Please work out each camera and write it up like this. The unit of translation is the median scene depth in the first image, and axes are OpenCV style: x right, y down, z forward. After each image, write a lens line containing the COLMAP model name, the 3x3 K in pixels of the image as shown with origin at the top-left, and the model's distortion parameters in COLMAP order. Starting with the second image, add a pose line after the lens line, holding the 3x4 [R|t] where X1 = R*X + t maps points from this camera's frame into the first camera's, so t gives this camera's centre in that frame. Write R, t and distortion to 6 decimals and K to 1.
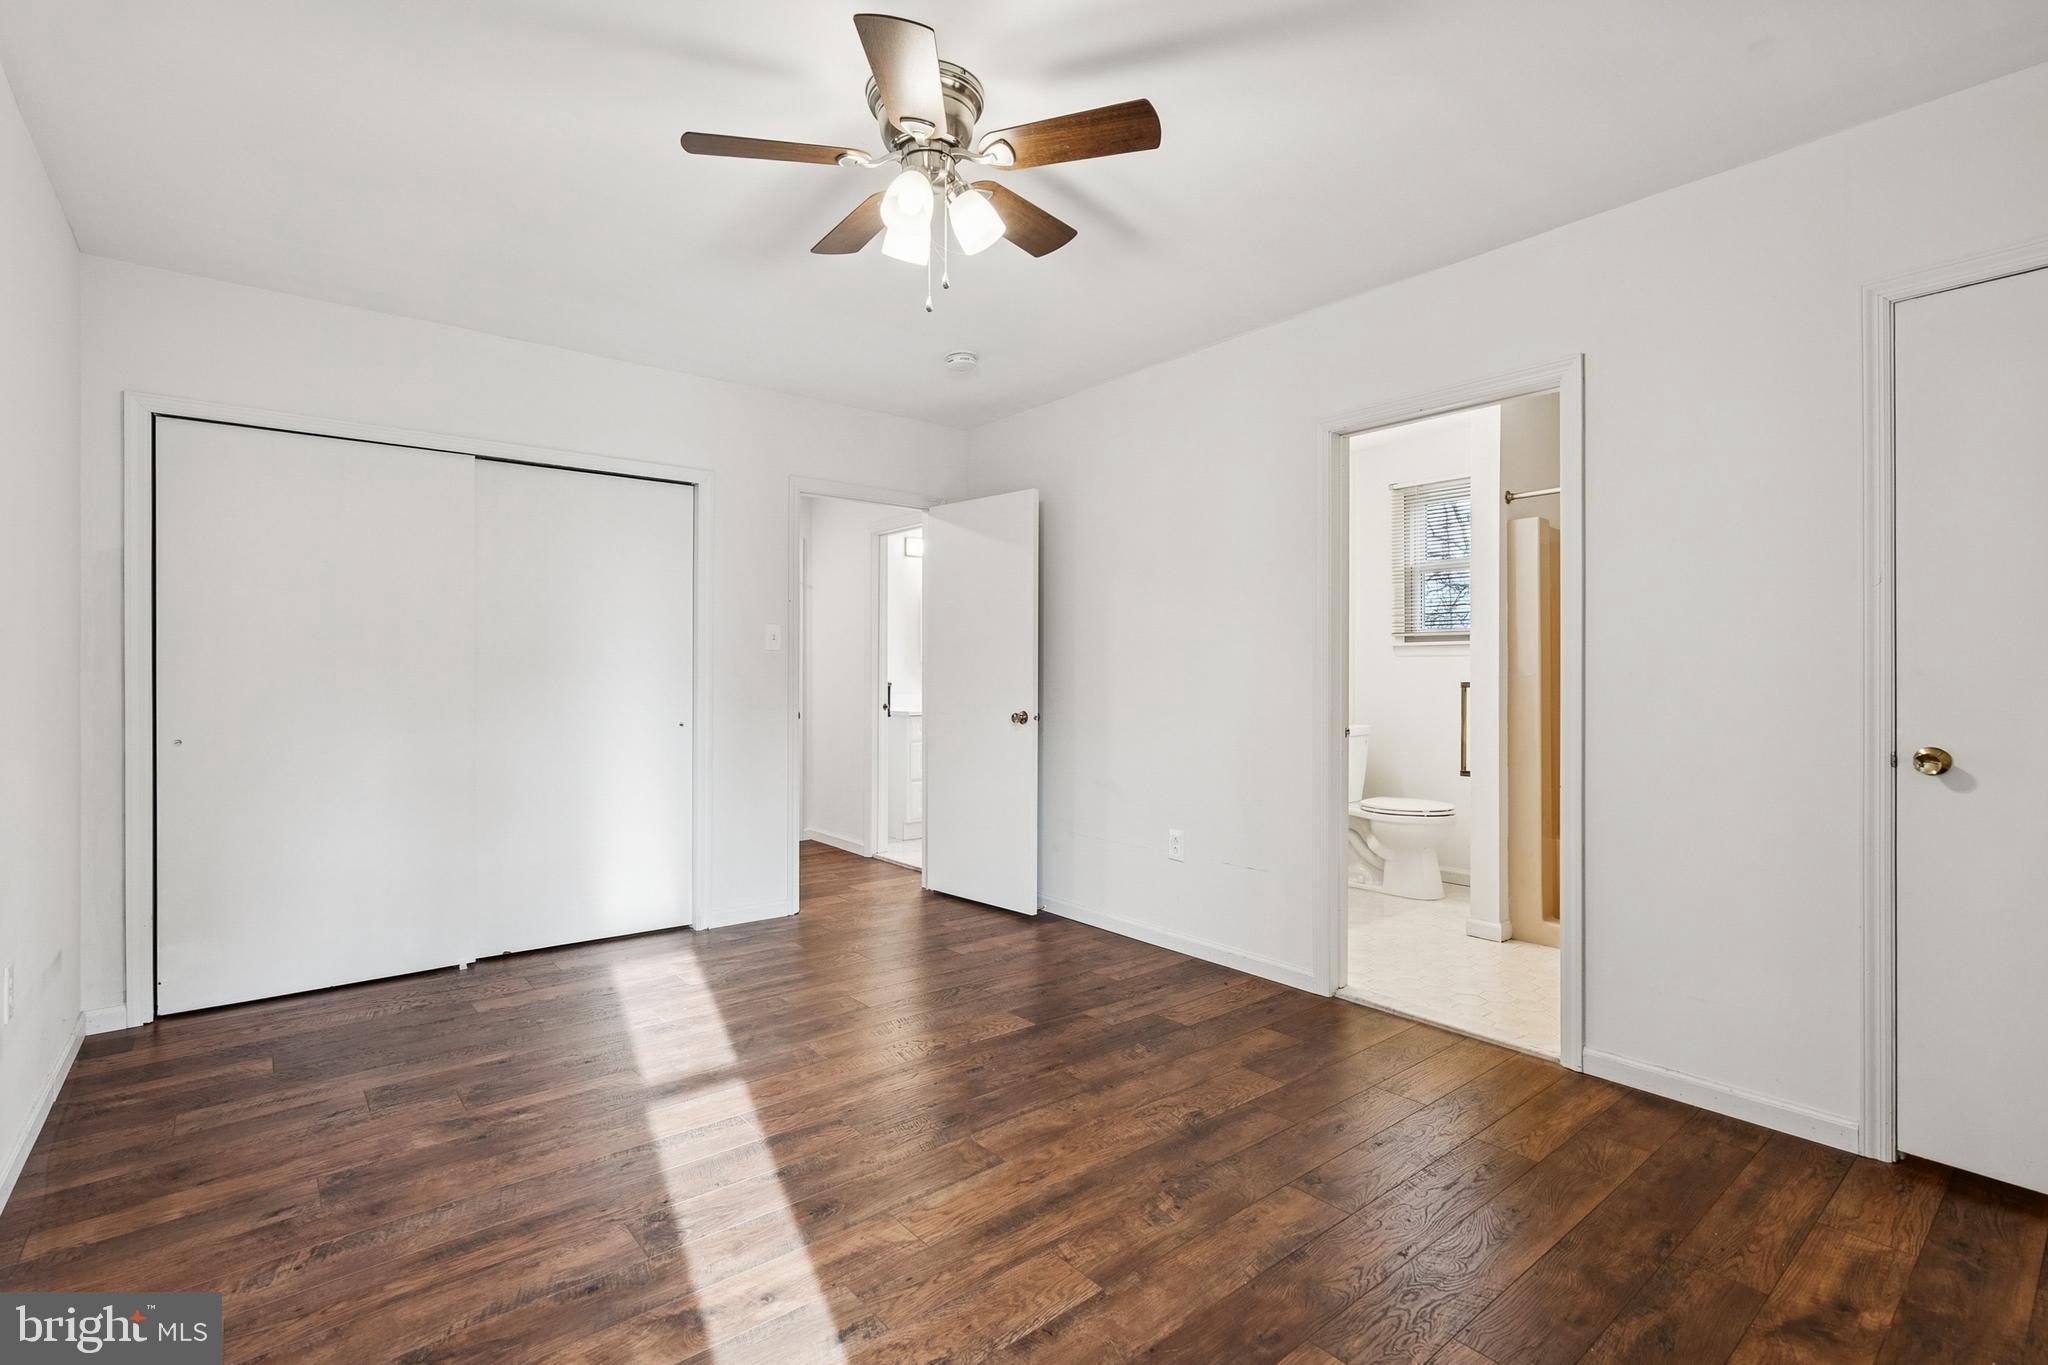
lens RADIAL K [[945.4, 0, 1060.3], [0, 945.4, 677.6], [0, 0, 1]] dist [0.001617, 0.000325]
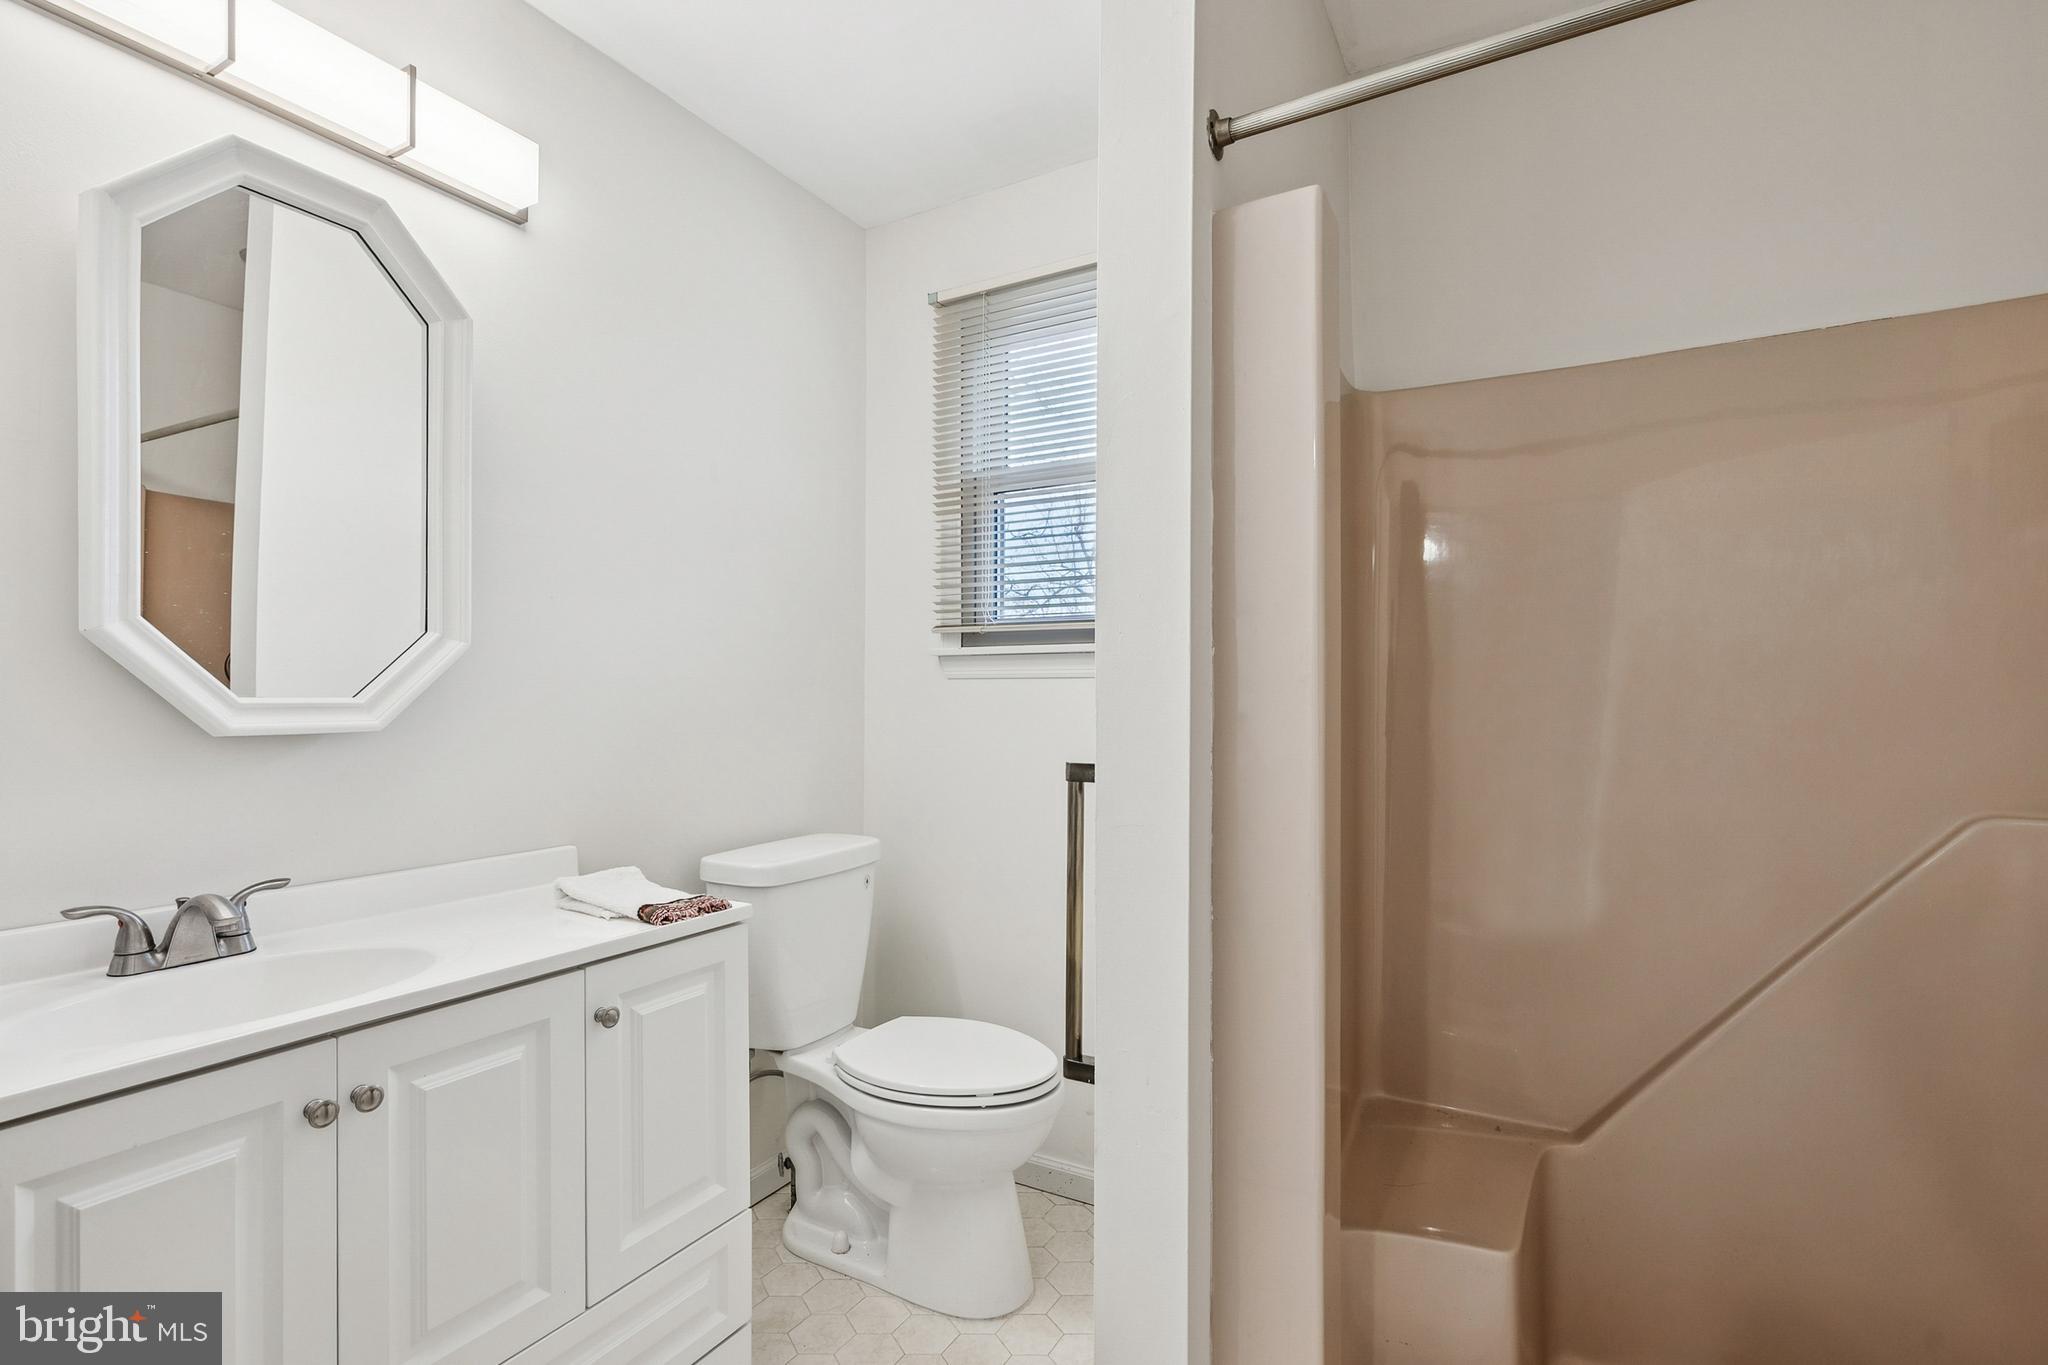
lens RADIAL K [[945.4, 0, 1023.1], [0, 945.4, 697.8], [0, 0, 1]] dist [0.001617, 0.000325]
pose [[0.944780, 0.003739, 0.327685, 0.311491], [-0.003220, 0.999993, -0.002128, -0.015369], [-0.327690, 0.000956, 0.944785, 0.719787]]
